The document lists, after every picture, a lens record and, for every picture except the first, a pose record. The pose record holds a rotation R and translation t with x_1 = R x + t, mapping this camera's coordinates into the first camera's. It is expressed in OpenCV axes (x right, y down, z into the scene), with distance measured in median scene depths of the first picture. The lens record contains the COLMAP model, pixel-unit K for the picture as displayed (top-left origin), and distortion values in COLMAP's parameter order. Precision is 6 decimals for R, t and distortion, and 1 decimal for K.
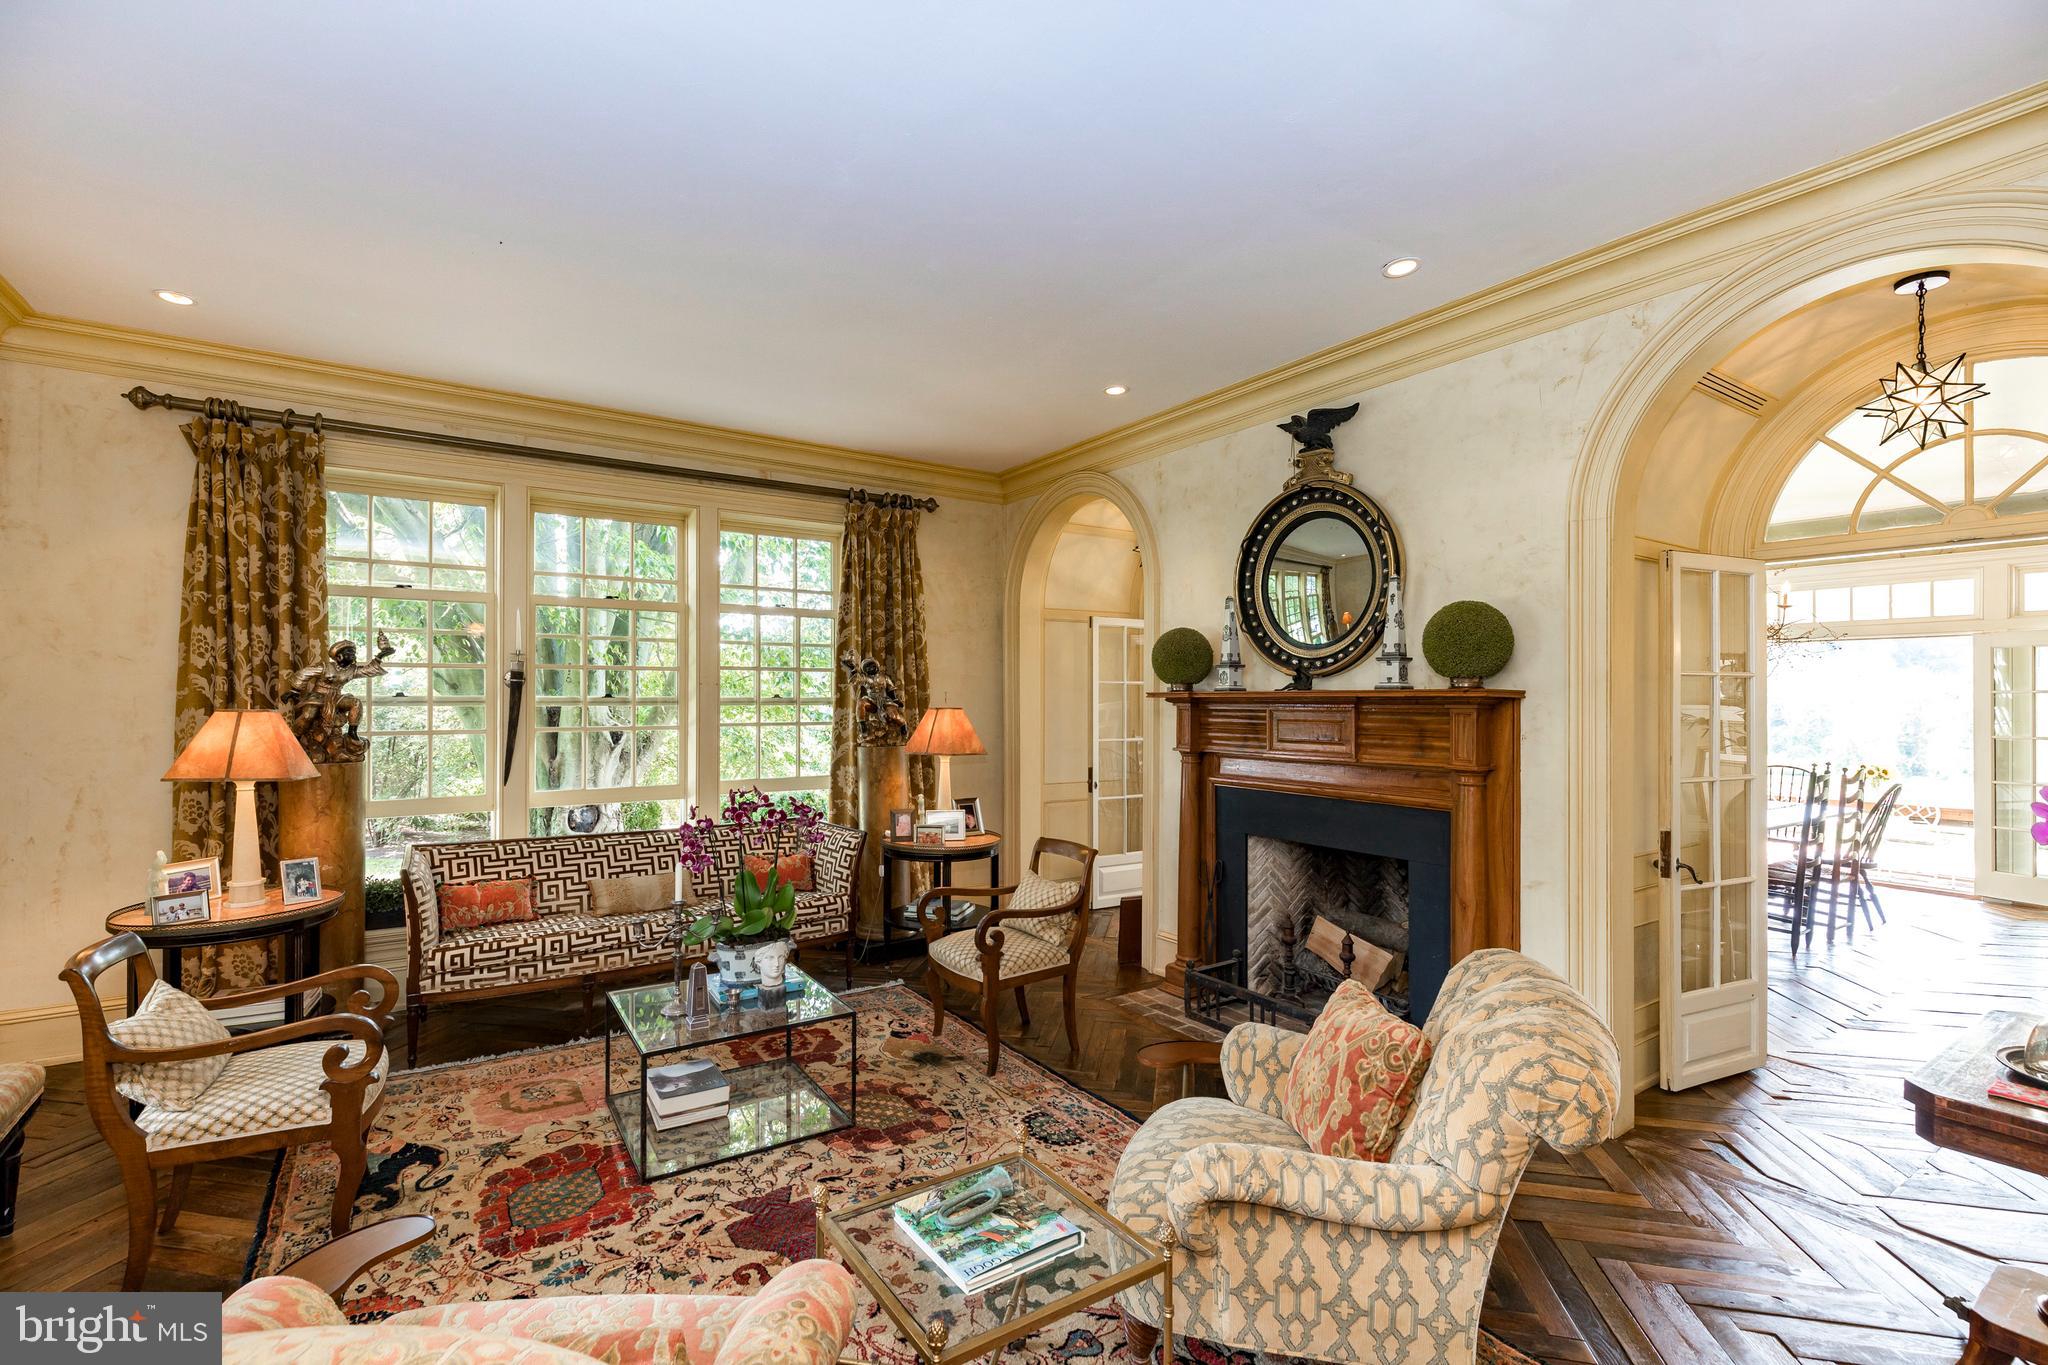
lens RADIAL K [[903.5, 0, 1024.8], [0, 903.5, 693.3], [0, 0, 1]] dist [-0.033070, 0.015788]
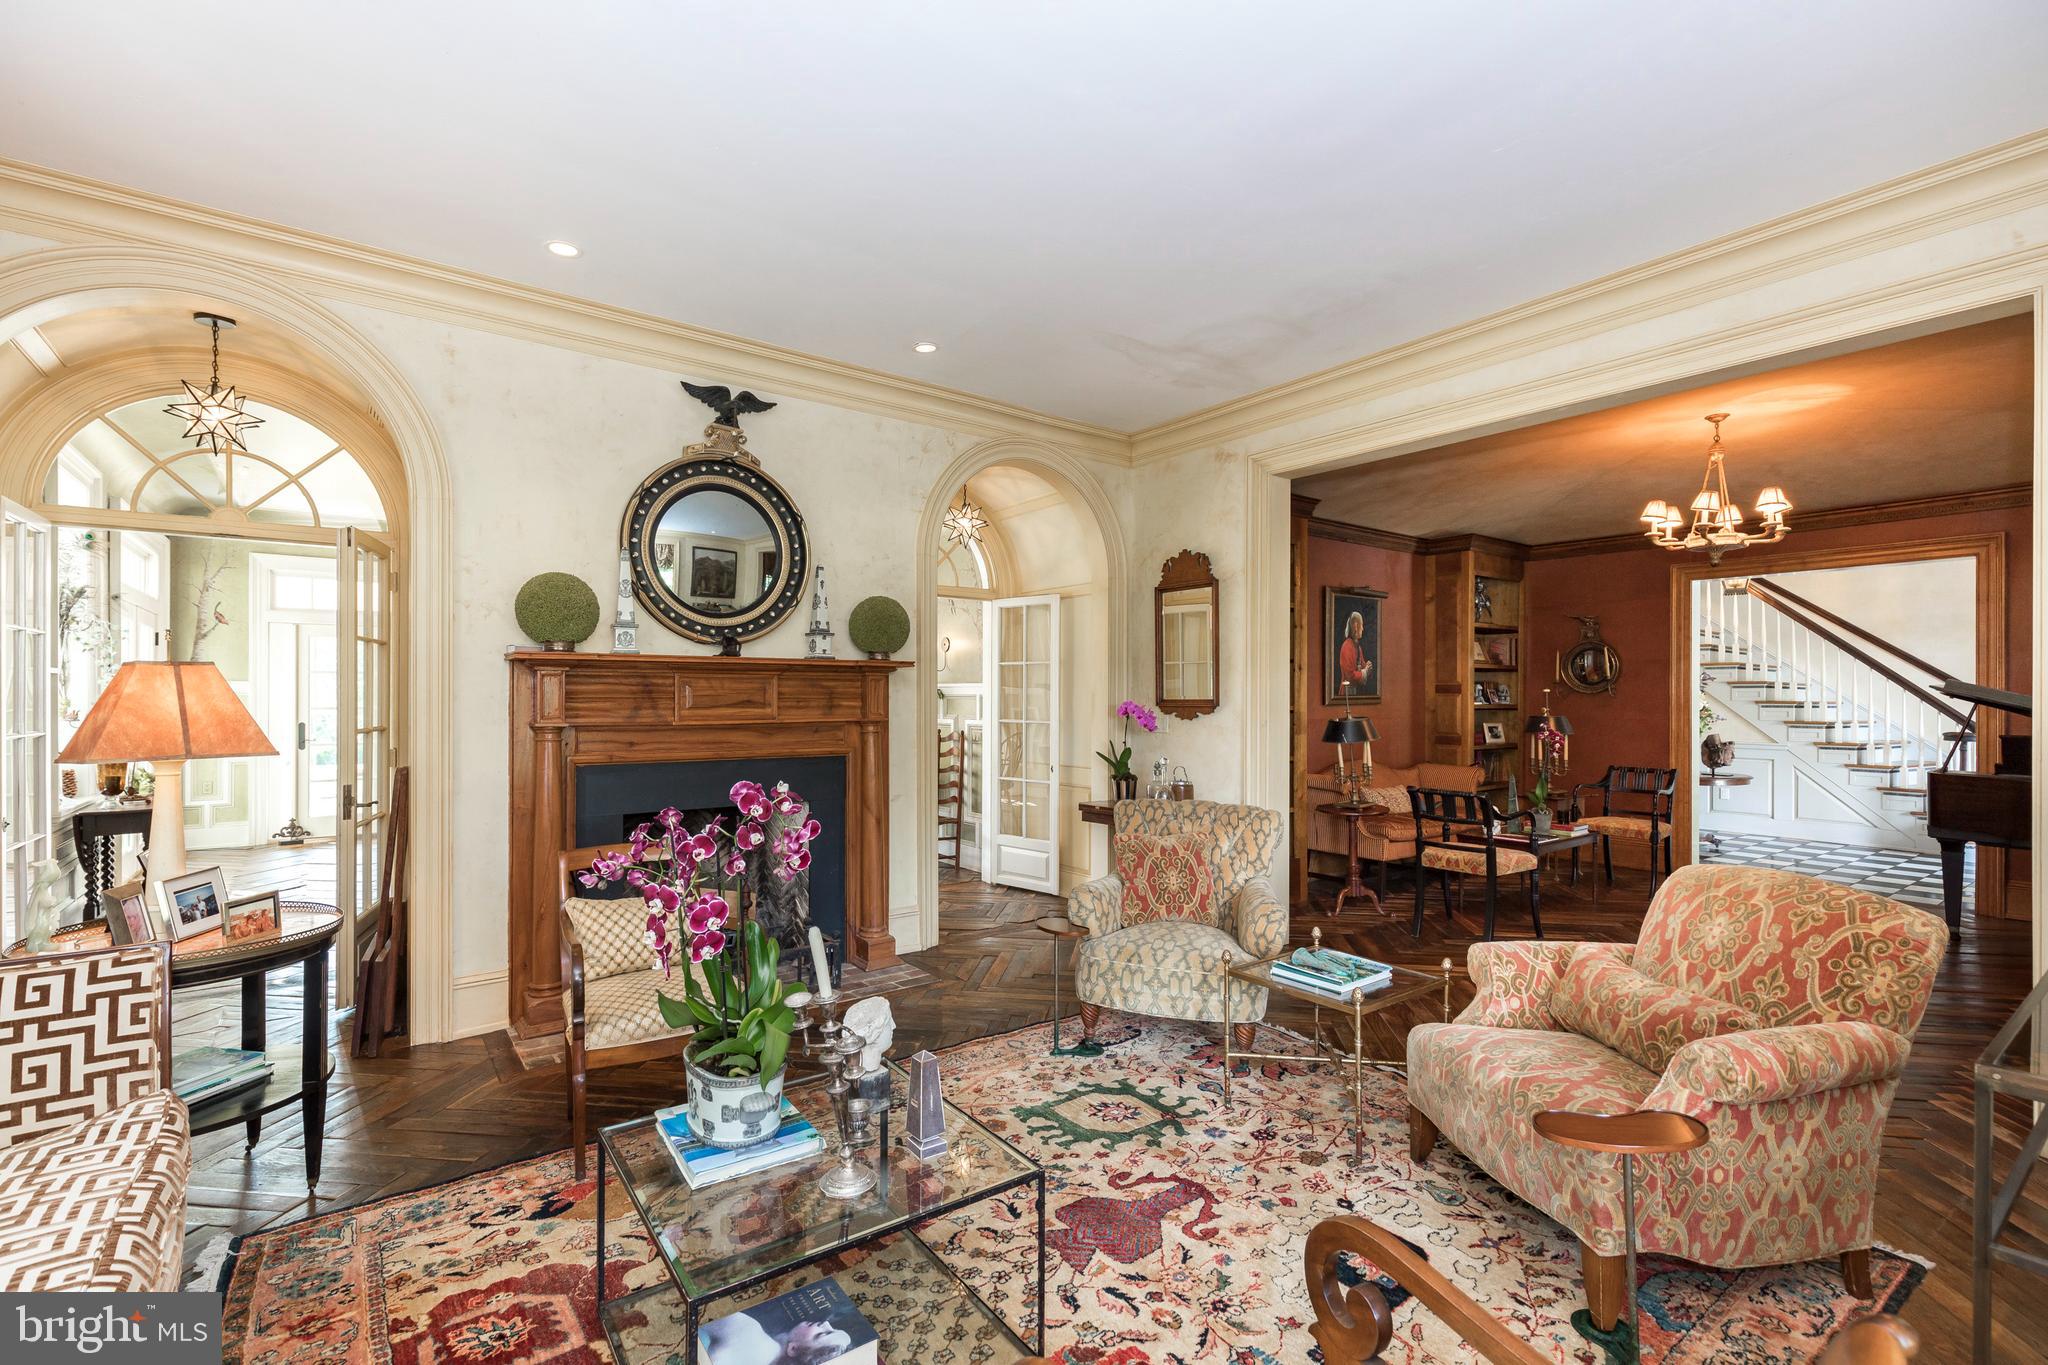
lens RADIAL K [[903.5, 0, 1024.8], [0, 903.5, 693.3], [0, 0, 1]] dist [-0.033070, 0.015788]
pose [[-0.049812, -0.002897, 0.998754, -0.750802], [-0.011620, 0.999930, 0.002321, 0.032523], [-0.998691, -0.011490, -0.049842, 0.727549]]
